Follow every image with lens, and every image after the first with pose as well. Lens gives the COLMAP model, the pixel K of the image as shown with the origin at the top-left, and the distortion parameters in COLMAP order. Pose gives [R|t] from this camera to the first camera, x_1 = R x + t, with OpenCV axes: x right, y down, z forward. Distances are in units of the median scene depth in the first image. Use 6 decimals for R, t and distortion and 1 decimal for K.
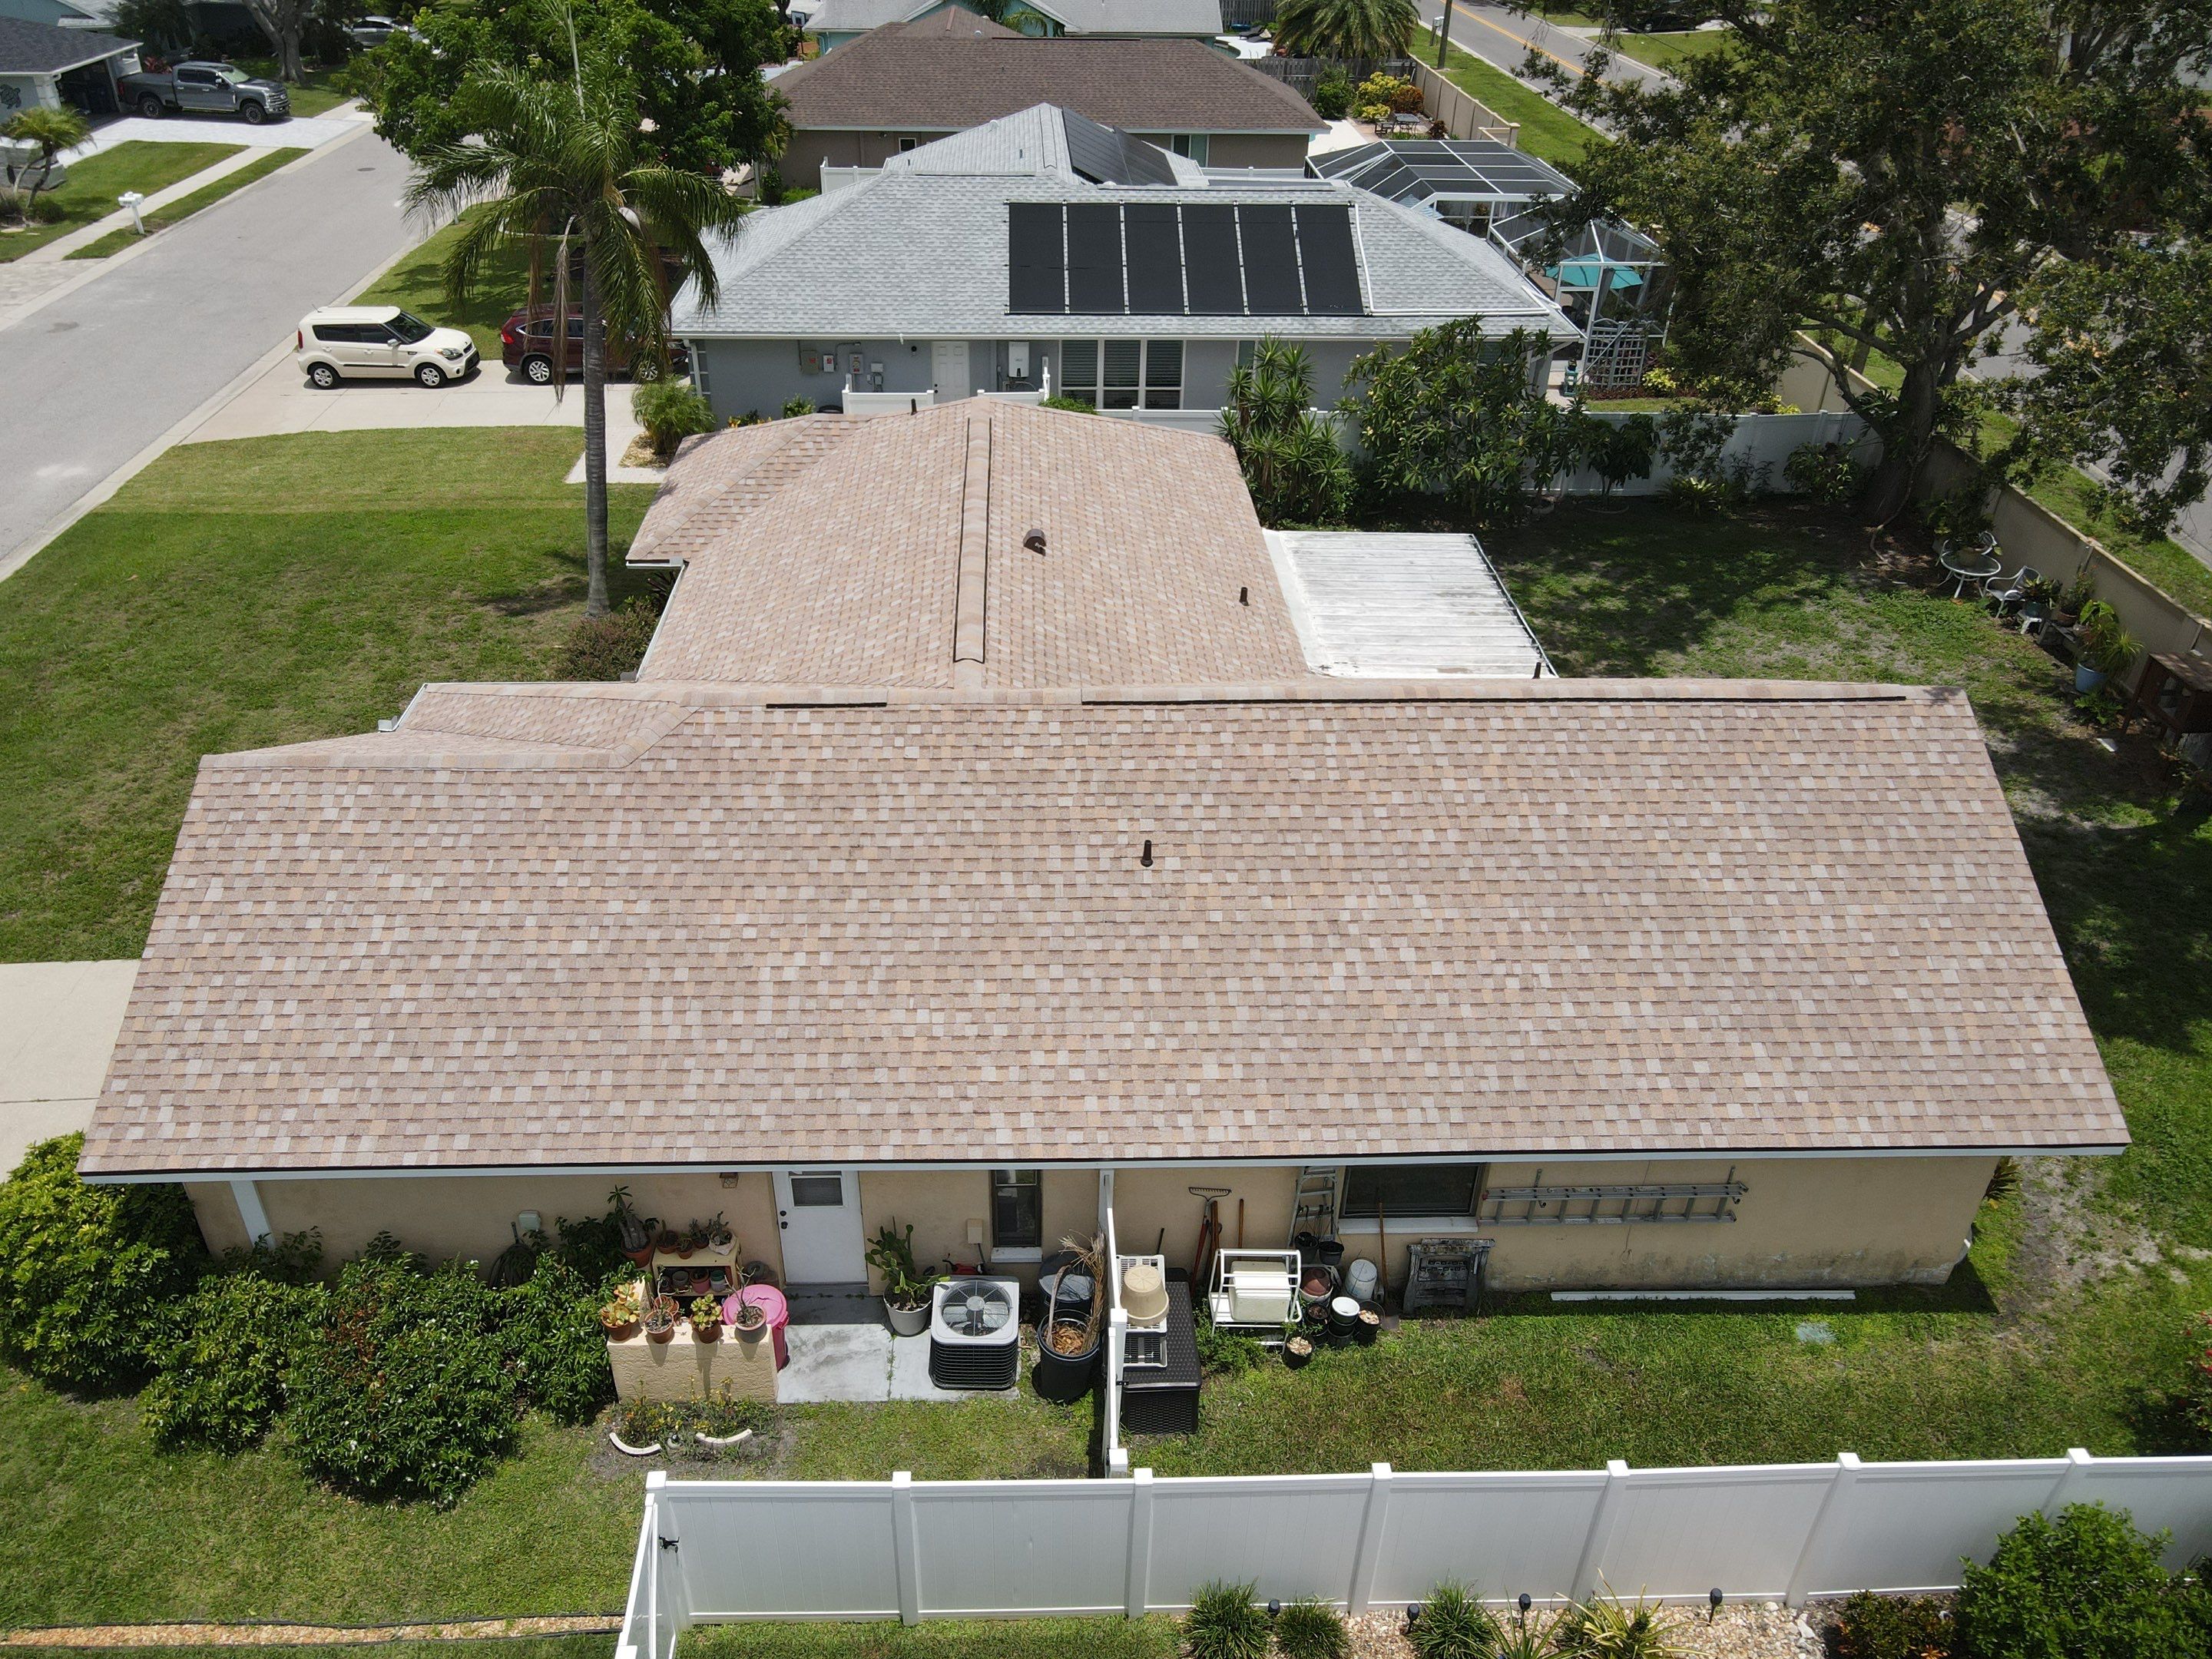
lens RADIAL K [[1642.4, 0, 1071.7], [0, 1642.4, 819.2], [0, 0, 1]] dist [-0.015466, 0.041518]
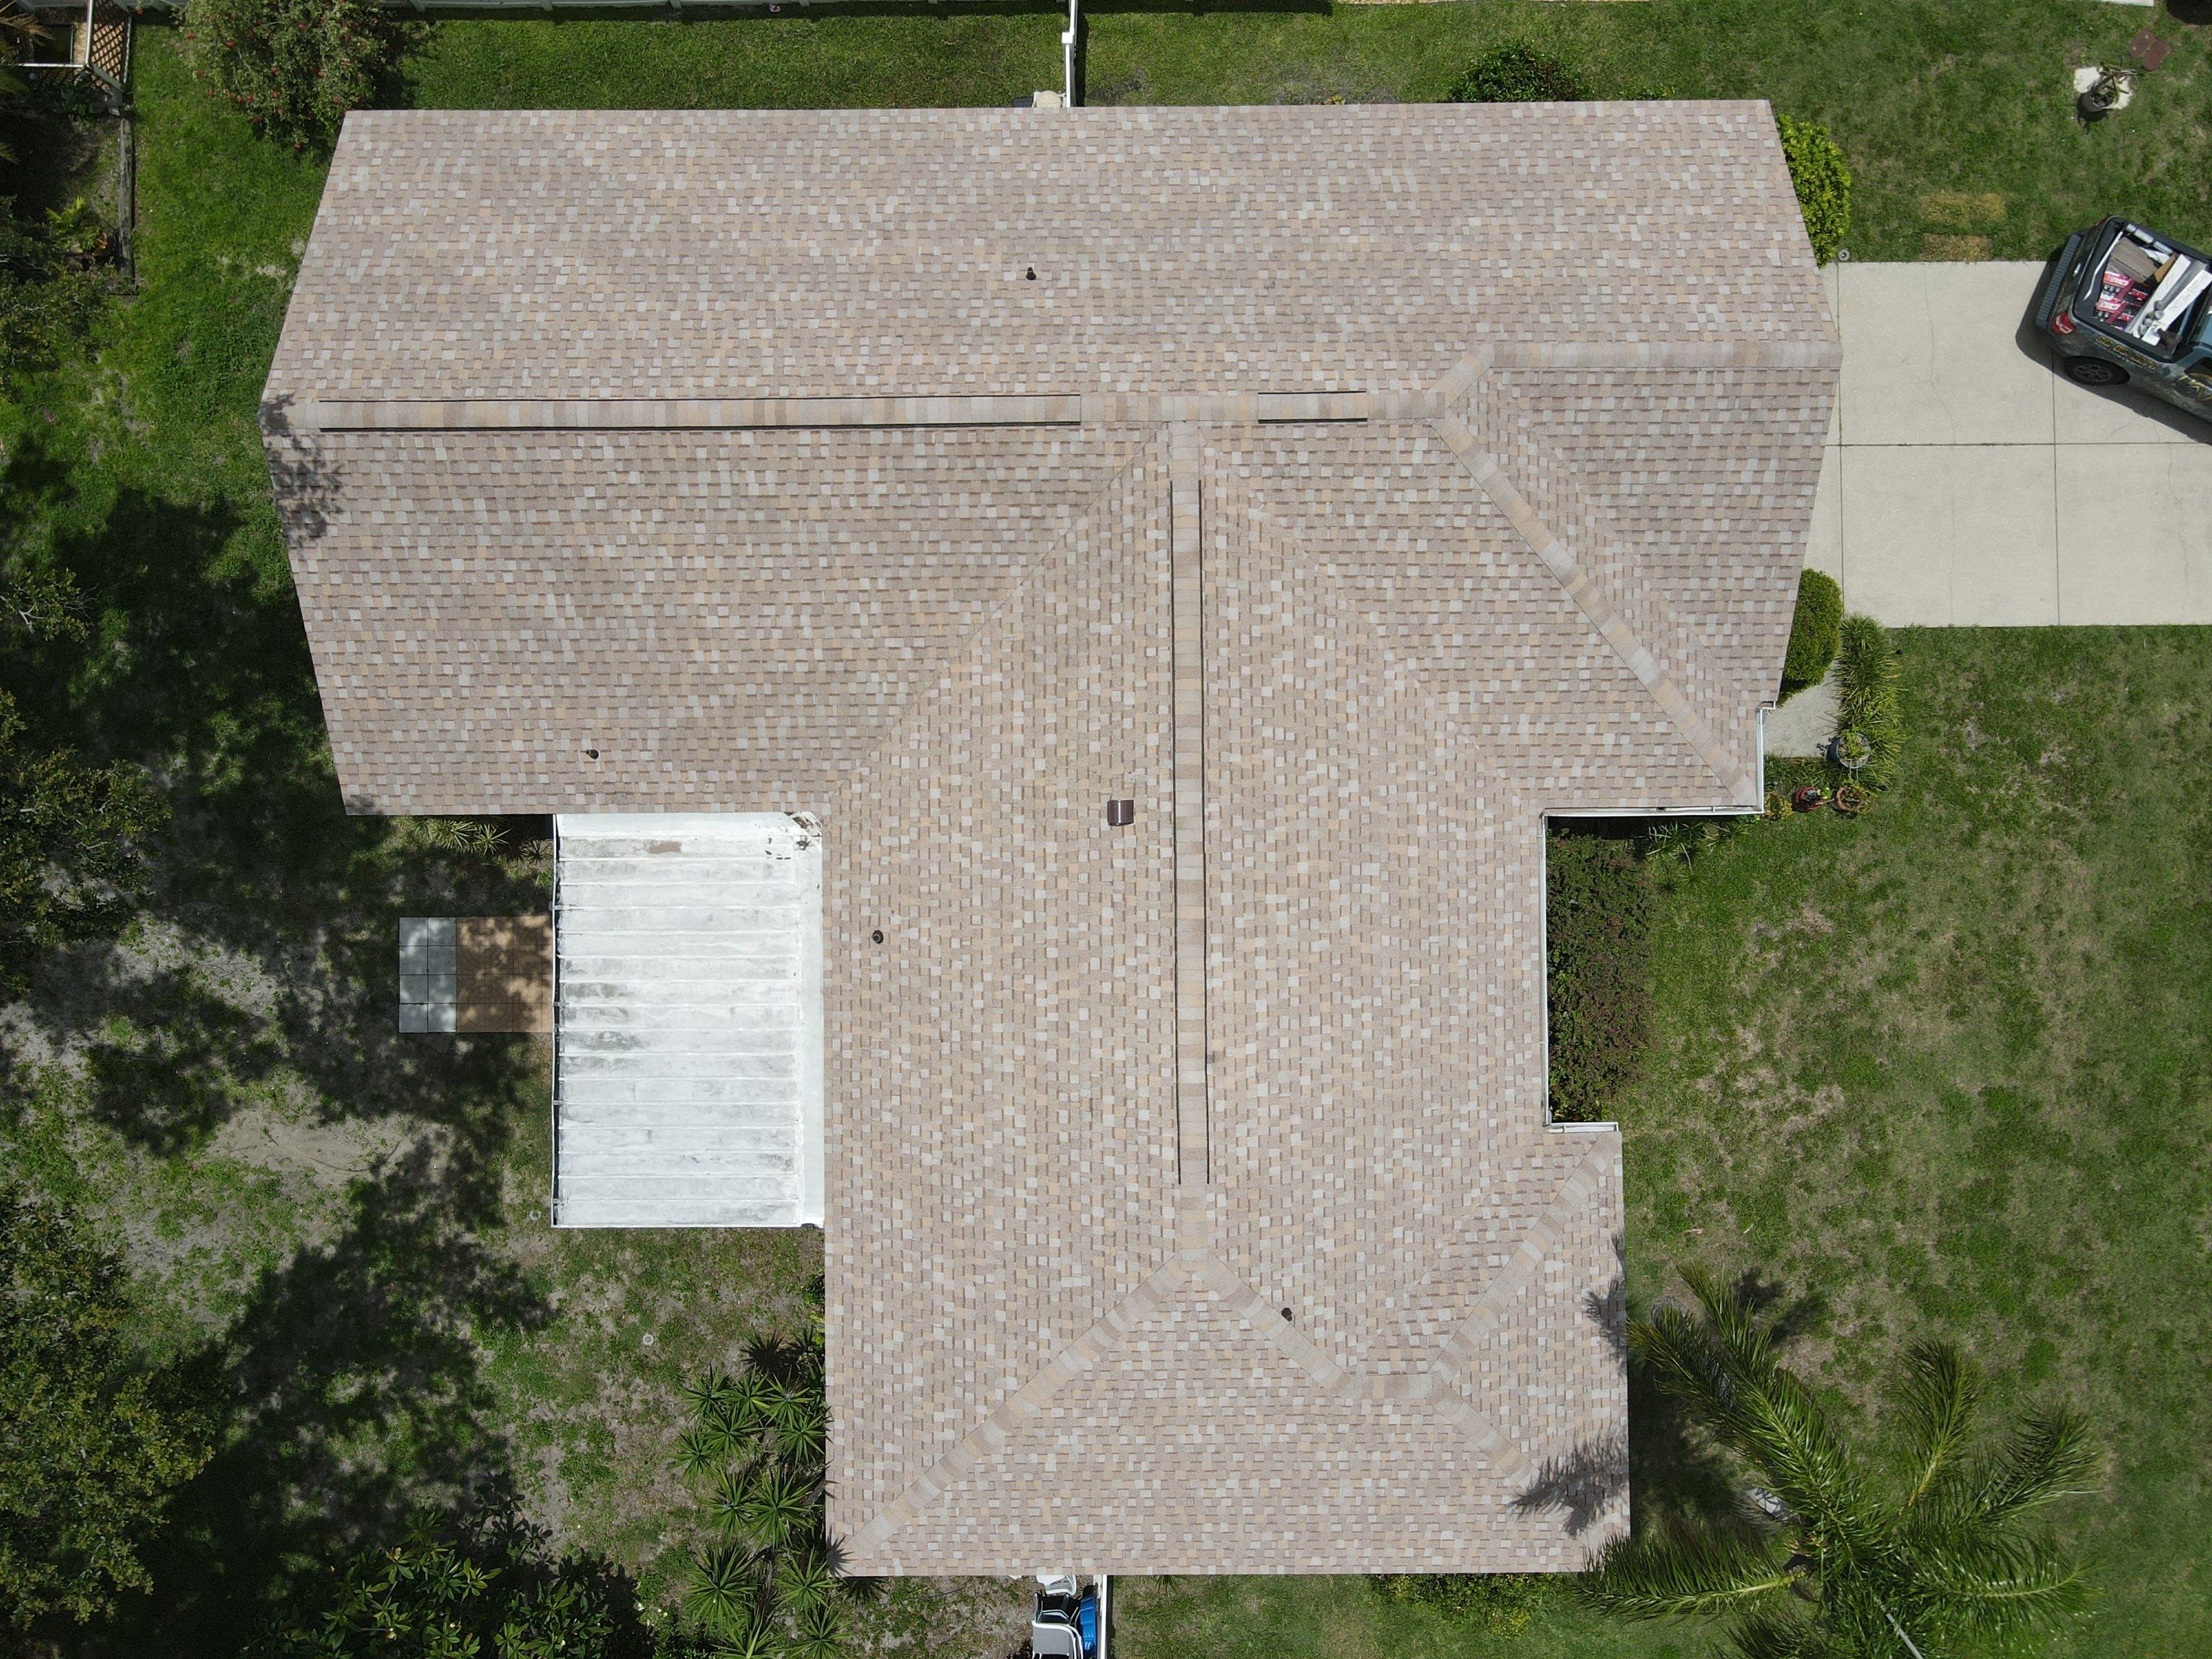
lens RADIAL K [[1658.5, 0, 1089.7], [0, 1658.5, 822.9], [0, 0, 1]] dist [-0.058572, 0.166855]
pose [[-0.999628, -0.022380, -0.015611, 0.012128], [-0.001894, -0.513809, 0.857902, -1.166368], [-0.027220, 0.857613, 0.513575, 0.673378]]
